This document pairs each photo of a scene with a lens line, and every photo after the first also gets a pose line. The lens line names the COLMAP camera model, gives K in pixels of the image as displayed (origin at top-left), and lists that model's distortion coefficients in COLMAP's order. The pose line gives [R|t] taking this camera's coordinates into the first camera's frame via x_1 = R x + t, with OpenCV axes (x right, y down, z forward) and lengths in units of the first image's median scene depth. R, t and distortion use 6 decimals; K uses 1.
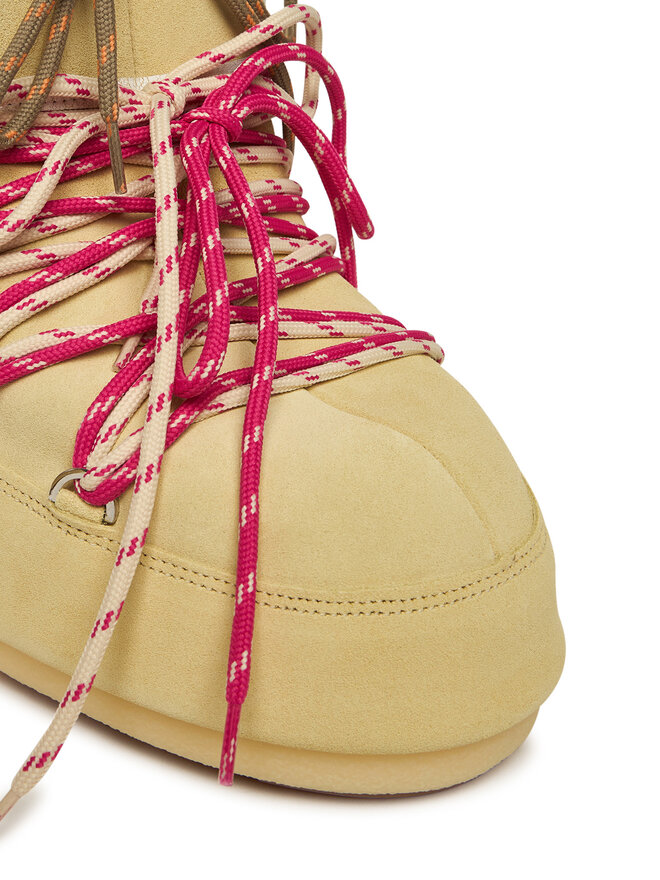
lens RADIAL K [[928.2, 0, 334.5], [0, 928.2, 443.3], [0, 0, 1]] dist [0.006312, 0.000000]
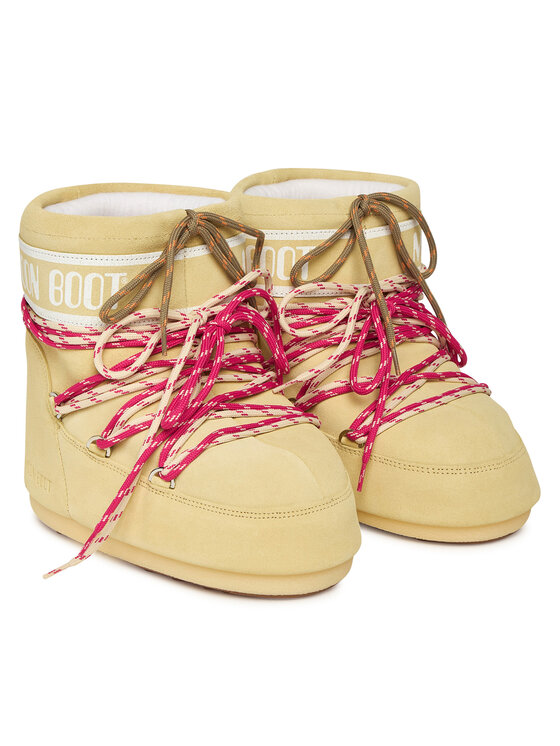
lens RADIAL K [[990.6, 0, 279.6], [0, 990.6, 371.3], [0, 0, 1]] dist [0.001427, 0.000000]
pose [[0.993314, -0.023538, -0.113017, 0.315157], [-0.000182, 0.978672, -0.205429, 0.290185], [0.115442, 0.204076, 0.972125, -1.447849]]
